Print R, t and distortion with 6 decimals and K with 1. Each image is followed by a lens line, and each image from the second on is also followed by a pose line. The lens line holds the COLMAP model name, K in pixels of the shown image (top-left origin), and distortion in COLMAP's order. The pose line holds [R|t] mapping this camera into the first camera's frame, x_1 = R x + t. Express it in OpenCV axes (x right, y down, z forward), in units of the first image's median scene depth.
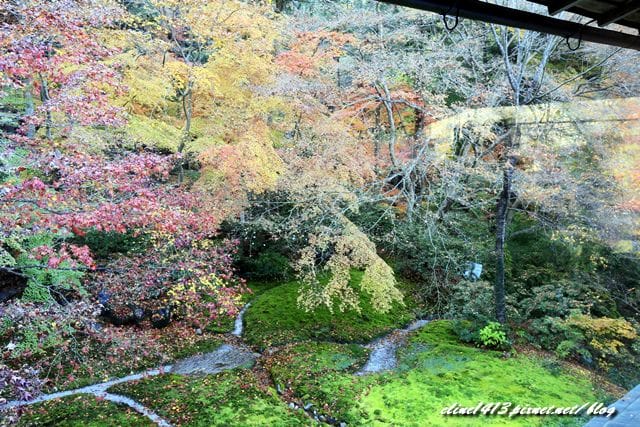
lens RADIAL K [[508.6, 0, 319.4], [0, 508.6, 213.2], [0, 0, 1]] dist [0.019251, 0.003191]
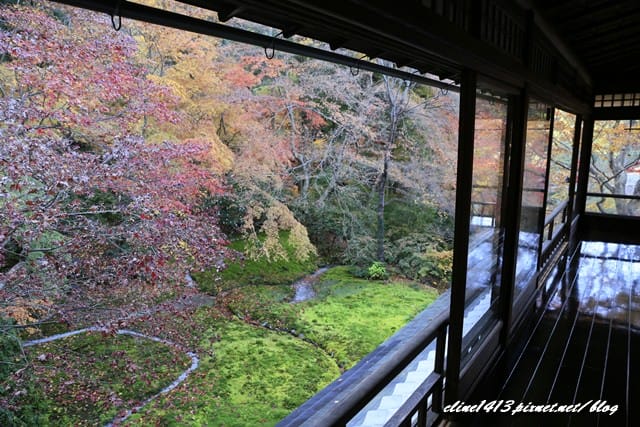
lens RADIAL K [[462.4, 0, 320.4], [0, 462.4, 214.3], [0, 0, 1]] dist [-0.012593, -0.002216]
pose [[0.954604, -0.028280, 0.296532, -0.208433], [0.019242, 0.999258, 0.033353, 0.026589], [-0.297255, -0.026134, 0.954440, -0.228840]]
